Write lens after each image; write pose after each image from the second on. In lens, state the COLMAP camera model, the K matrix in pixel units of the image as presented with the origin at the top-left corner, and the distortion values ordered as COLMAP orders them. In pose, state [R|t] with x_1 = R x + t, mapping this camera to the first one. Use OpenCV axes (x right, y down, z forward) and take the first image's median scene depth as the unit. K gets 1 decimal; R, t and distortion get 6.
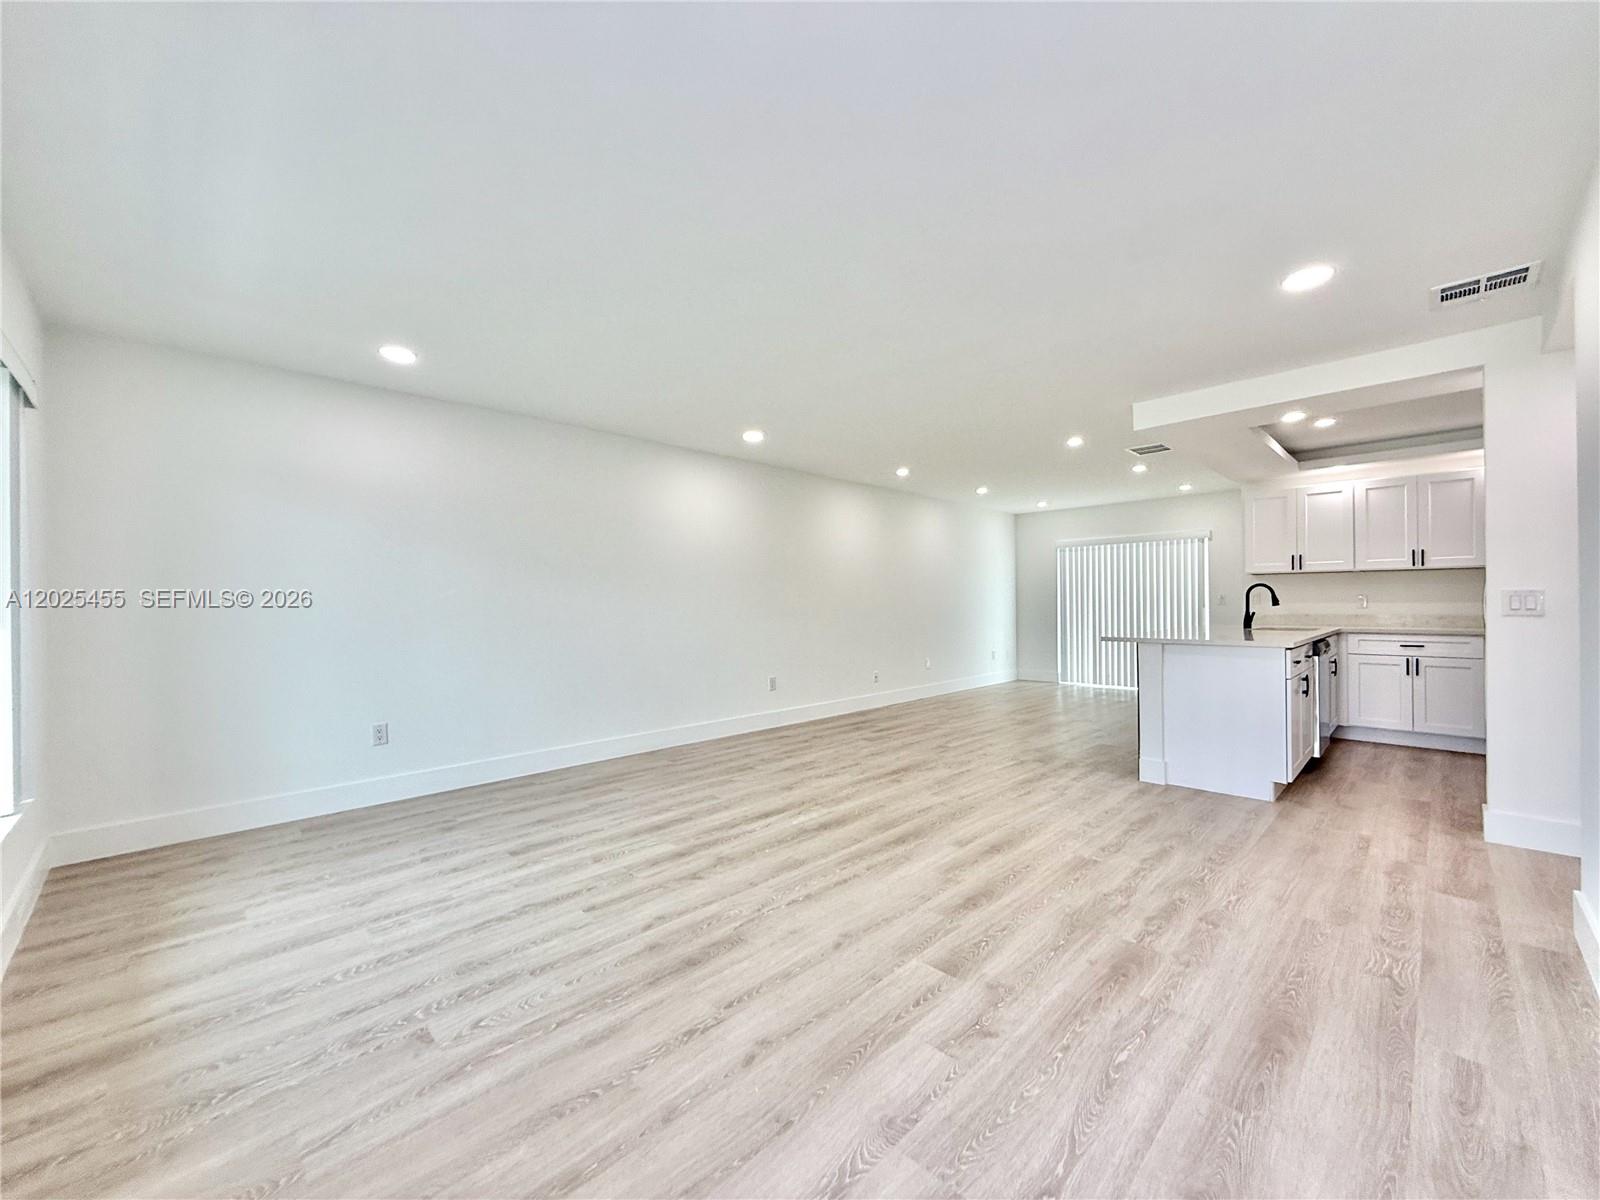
lens RADIAL K [[637.2, 0, 788.7], [0, 637.2, 600.2], [0, 0, 1]] dist [-0.002658, 0.000517]
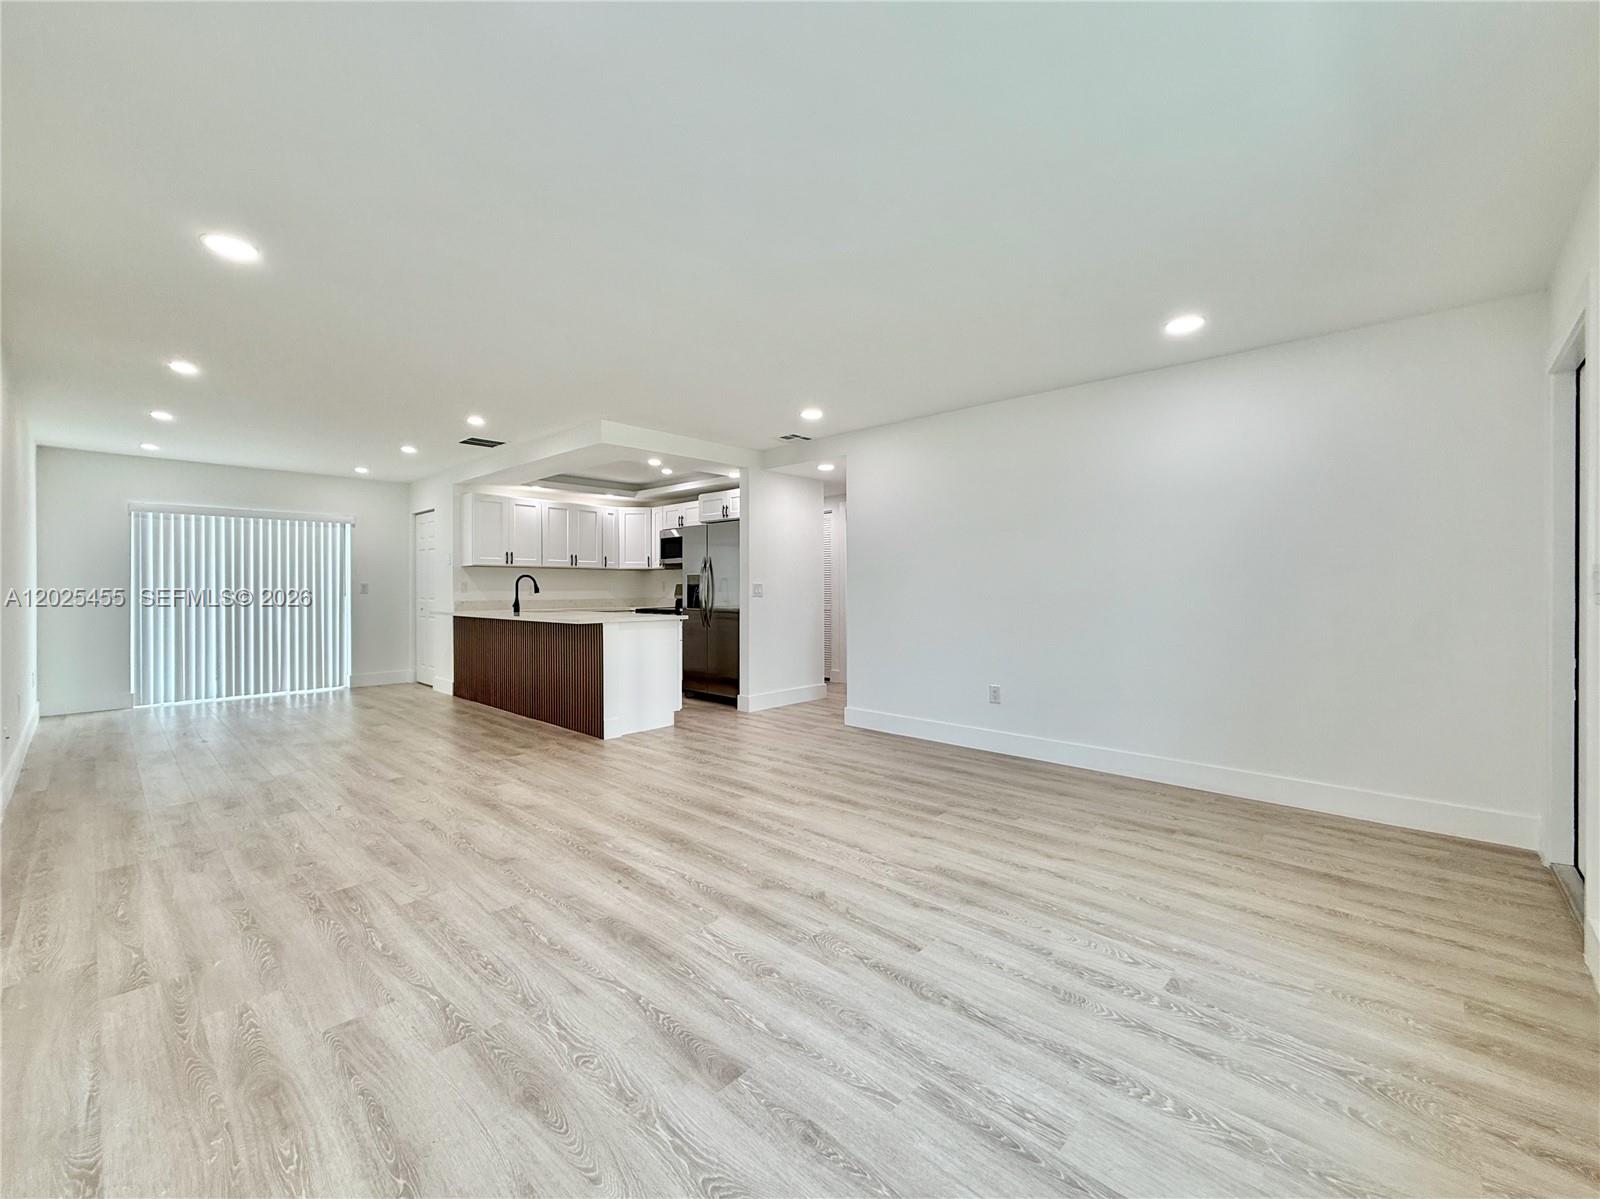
lens RADIAL K [[669.3, 0, 785.2], [0, 669.3, 584.6], [0, 0, 1]] dist [-0.001890, 0.000476]
pose [[-0.038633, 0.013571, 0.999161, -0.949934], [-0.001977, 0.999905, -0.013658, 0.015785], [-0.999251, -0.002503, -0.038603, 0.959362]]
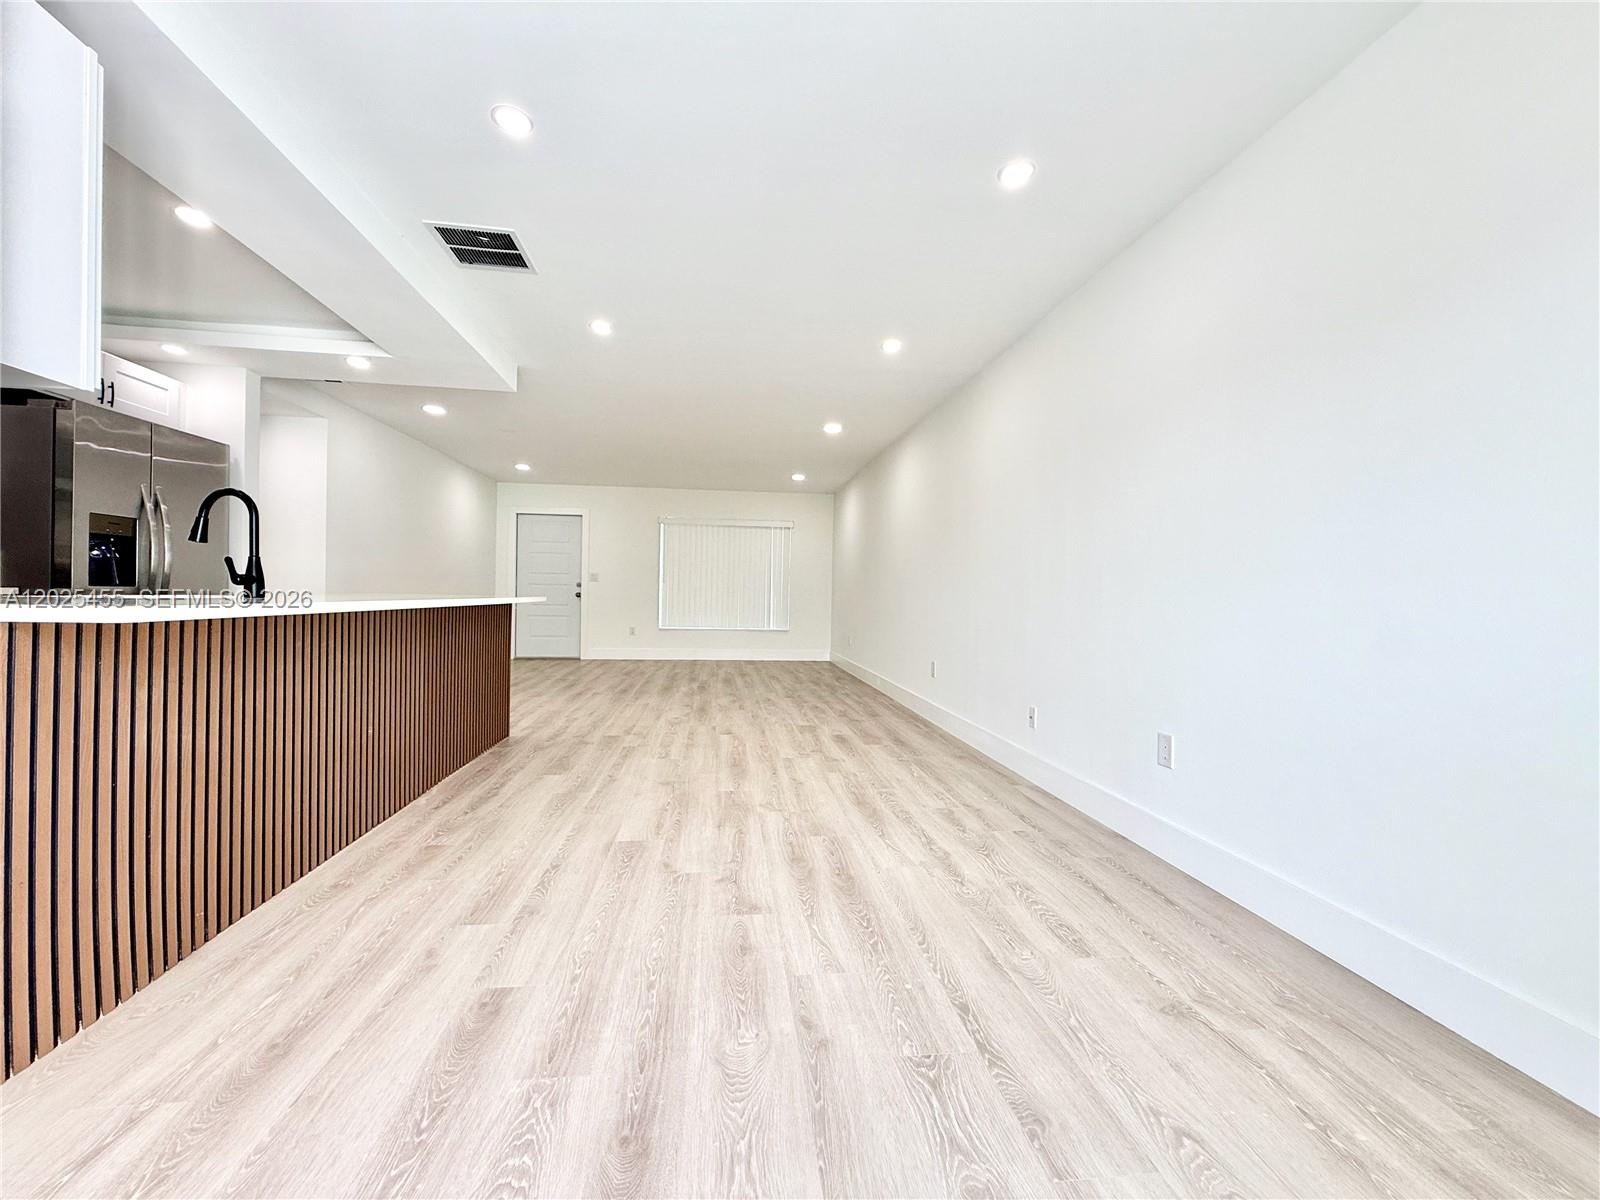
lens RADIAL K [[637.2, 0, 792.2], [0, 637.2, 601.9], [0, 0, 1]] dist [-0.002658, 0.000517]
pose [[-0.606550, 0.005757, -0.795024, 1.461756], [-0.011005, 0.999817, 0.015636, 0.063038], [0.794969, 0.018234, -0.606376, 2.660327]]
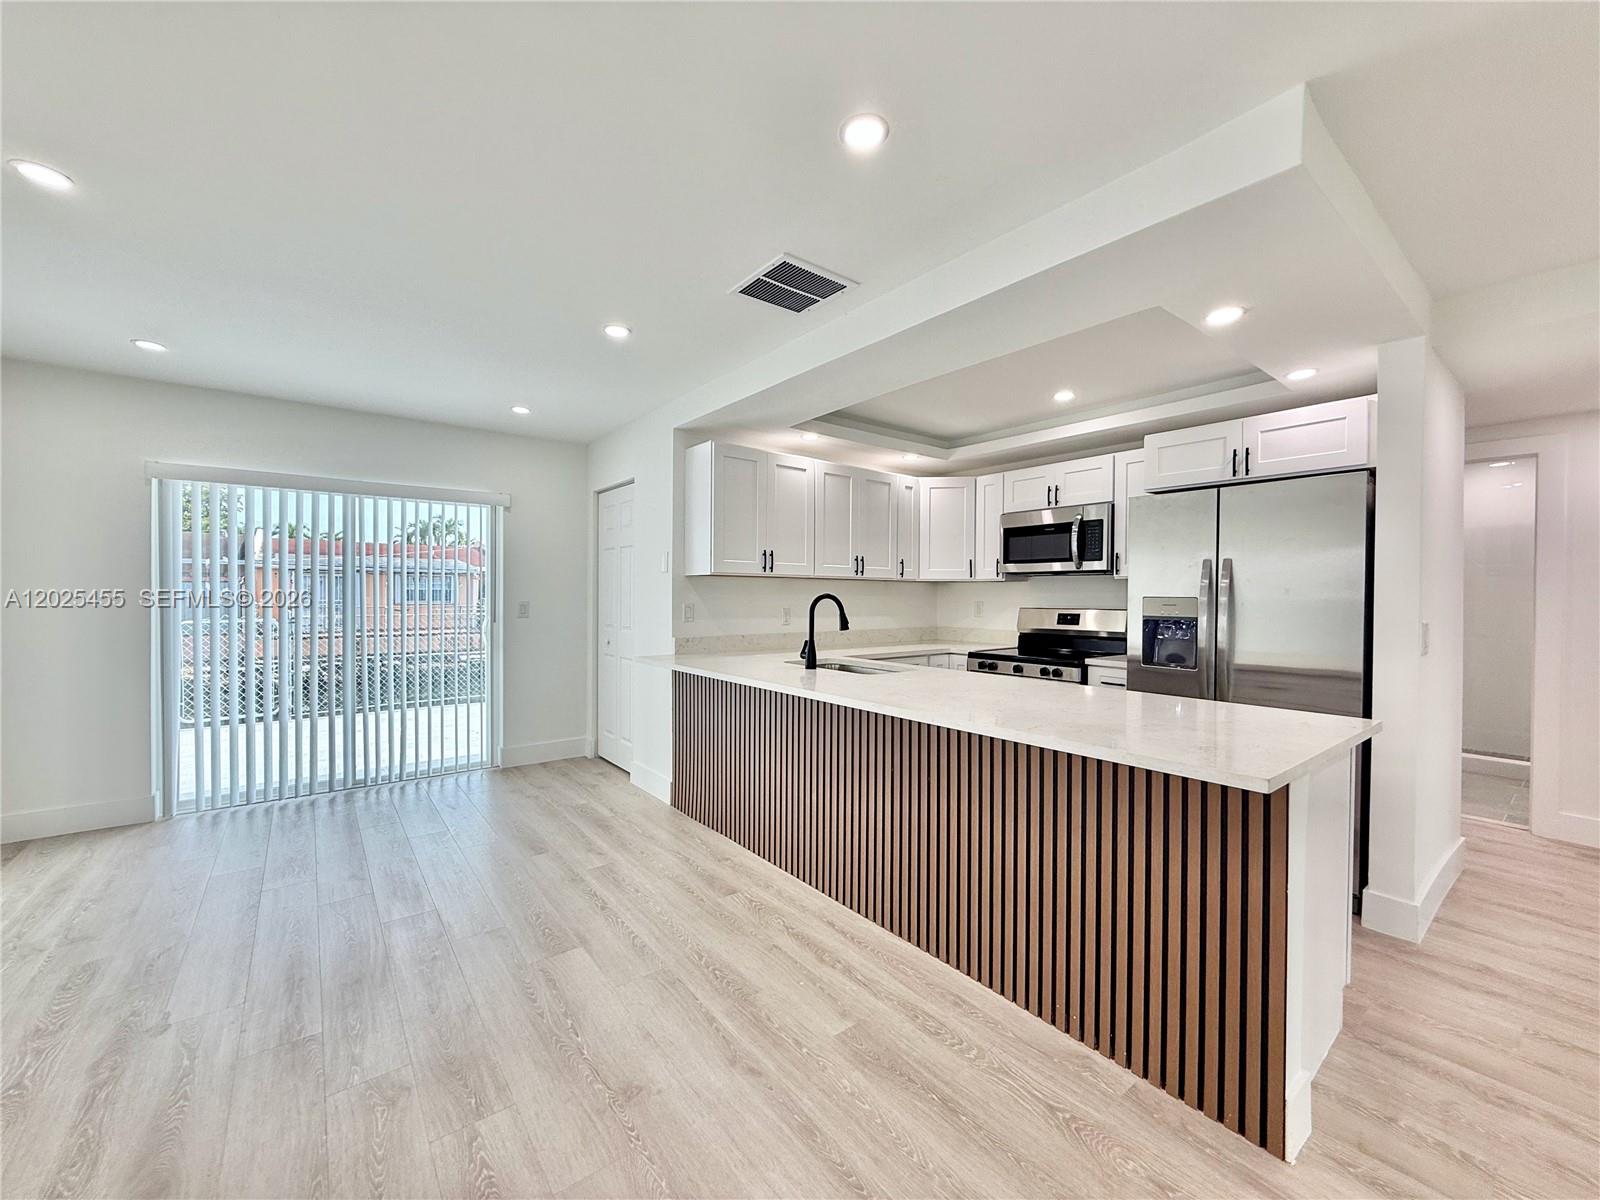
lens RADIAL K [[637.2, 0, 789.2], [0, 637.2, 600.0], [0, 0, 1]] dist [-0.002658, 0.000517]
pose [[0.113412, -0.001842, 0.993546, 0.227691], [-0.012711, 0.999914, 0.003305, -0.038037], [-0.993467, -0.013003, 0.113378, 1.667732]]
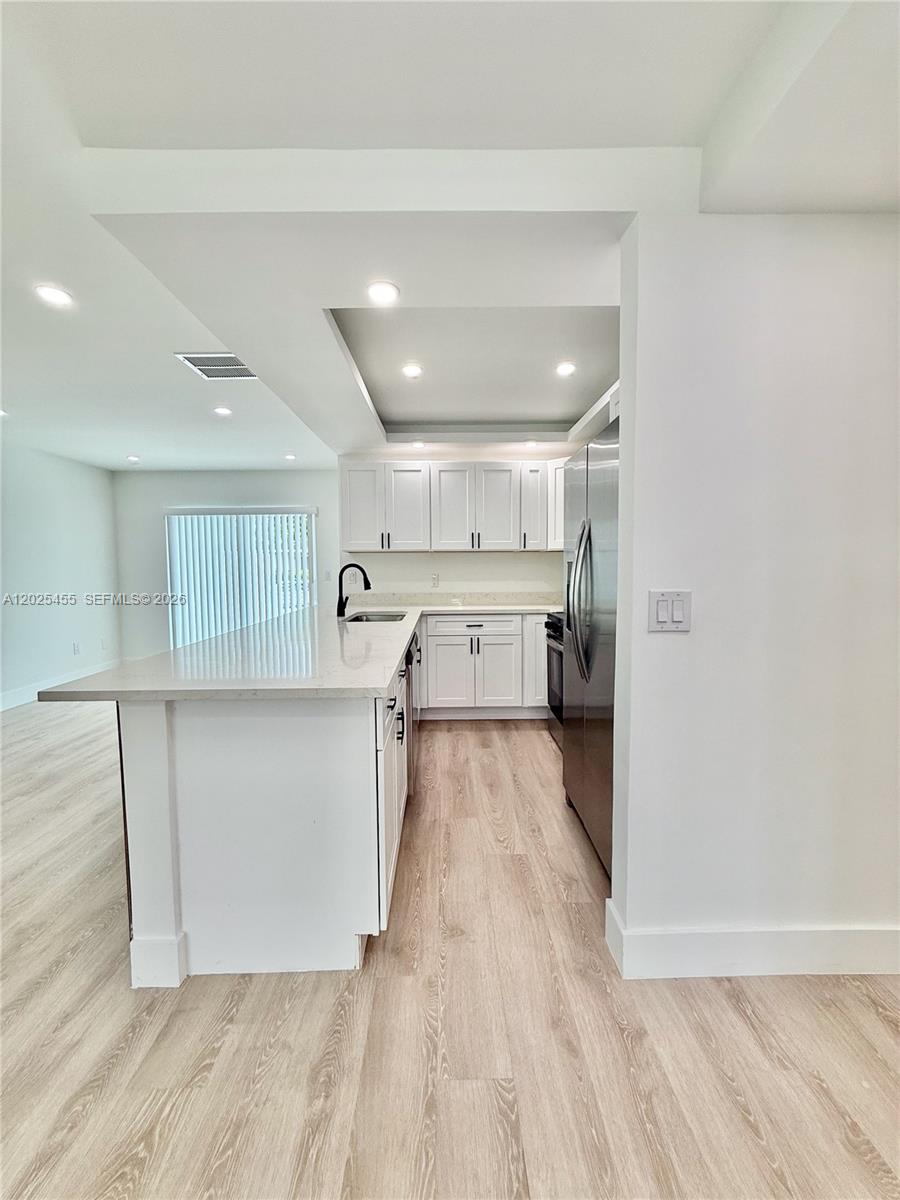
lens RADIAL K [[477.9, 0, 449.3], [0, 477.9, 593.6], [0, 0, 1]] dist [-0.002658, 0.000517]
pose [[0.688820, -0.042237, 0.723701, 0.631215], [0.000251, 0.998315, 0.058024, -0.040687], [-0.724932, -0.039786, 0.687670, 0.801403]]
